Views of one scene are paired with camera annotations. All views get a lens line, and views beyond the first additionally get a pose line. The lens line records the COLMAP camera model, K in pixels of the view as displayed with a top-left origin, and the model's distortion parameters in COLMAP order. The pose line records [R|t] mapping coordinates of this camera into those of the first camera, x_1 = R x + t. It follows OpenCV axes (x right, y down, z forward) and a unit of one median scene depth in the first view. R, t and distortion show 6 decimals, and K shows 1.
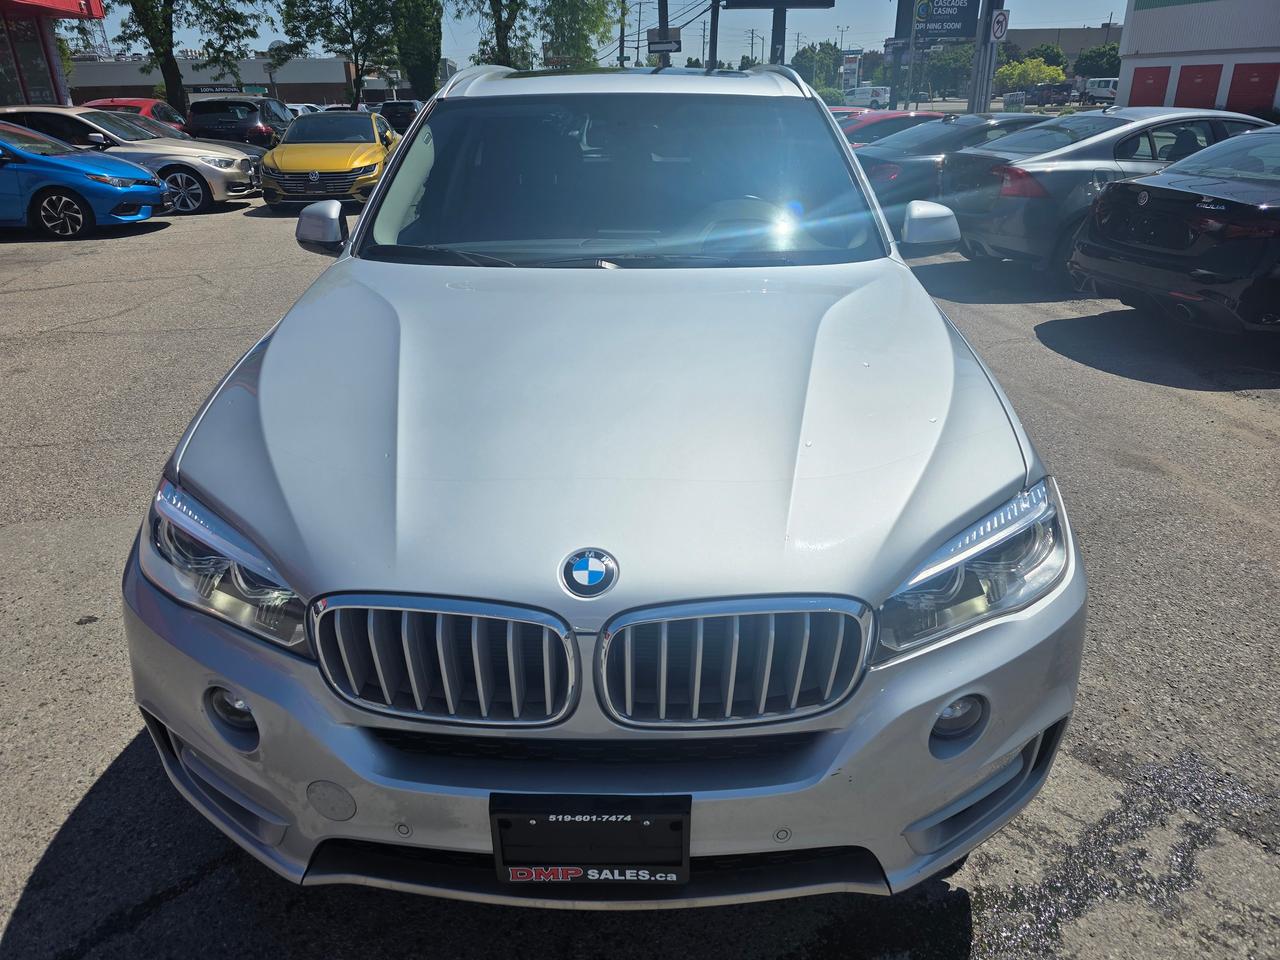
lens RADIAL K [[856.4, 0, 645.8], [0, 856.4, 475.1], [0, 0, 1]] dist [0.058224, -0.053289]
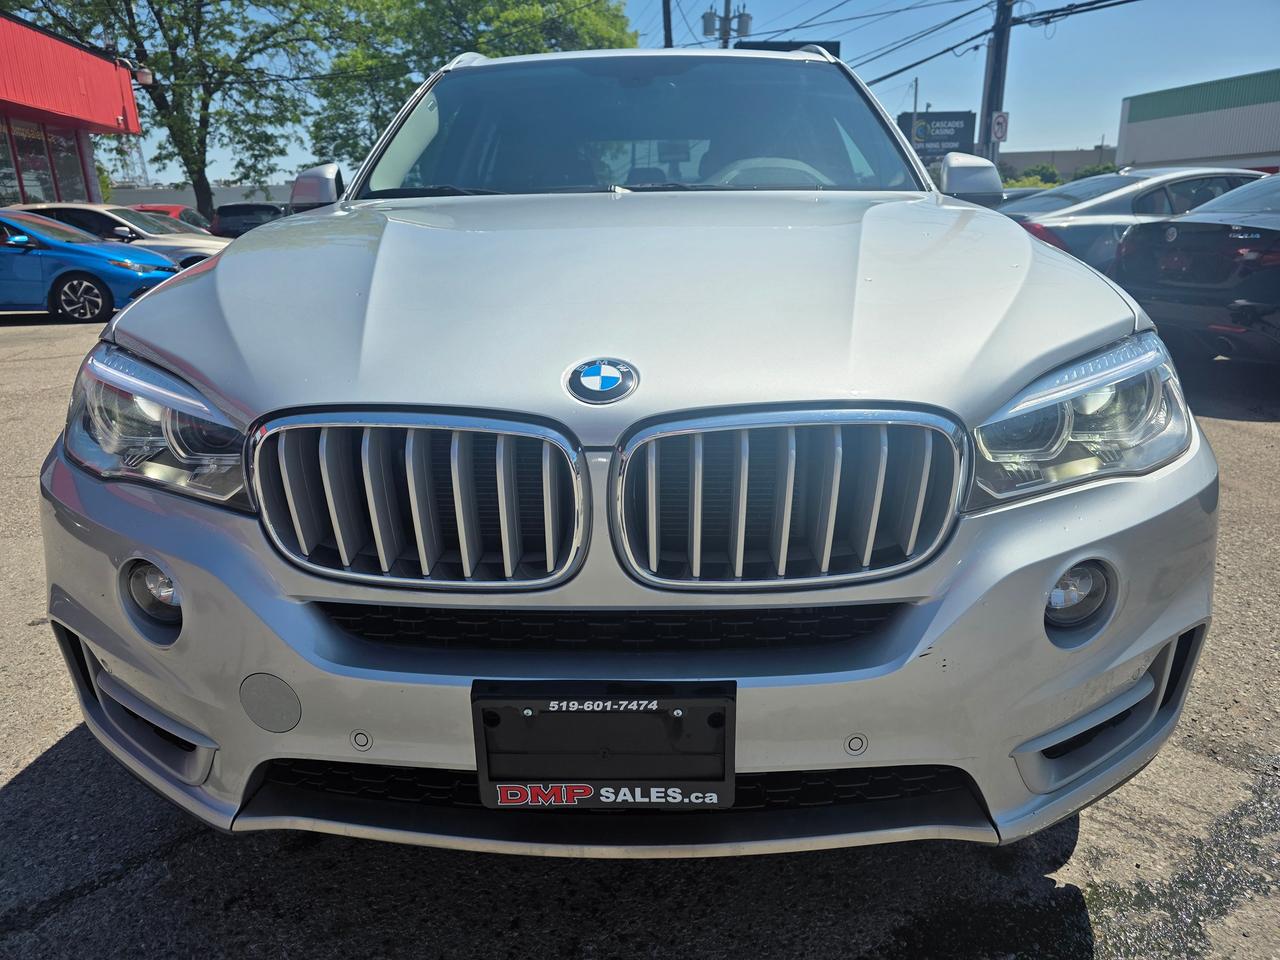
lens RADIAL K [[852.3, 0, 642.9], [0, 852.3, 495.0], [0, 0, 1]] dist [0.057181, -0.056092]
pose [[0.999817, -0.007901, -0.017407, -0.011330], [0.005647, 0.992024, -0.125923, 0.229305], [0.018263, 0.125801, 0.991887, 0.171757]]
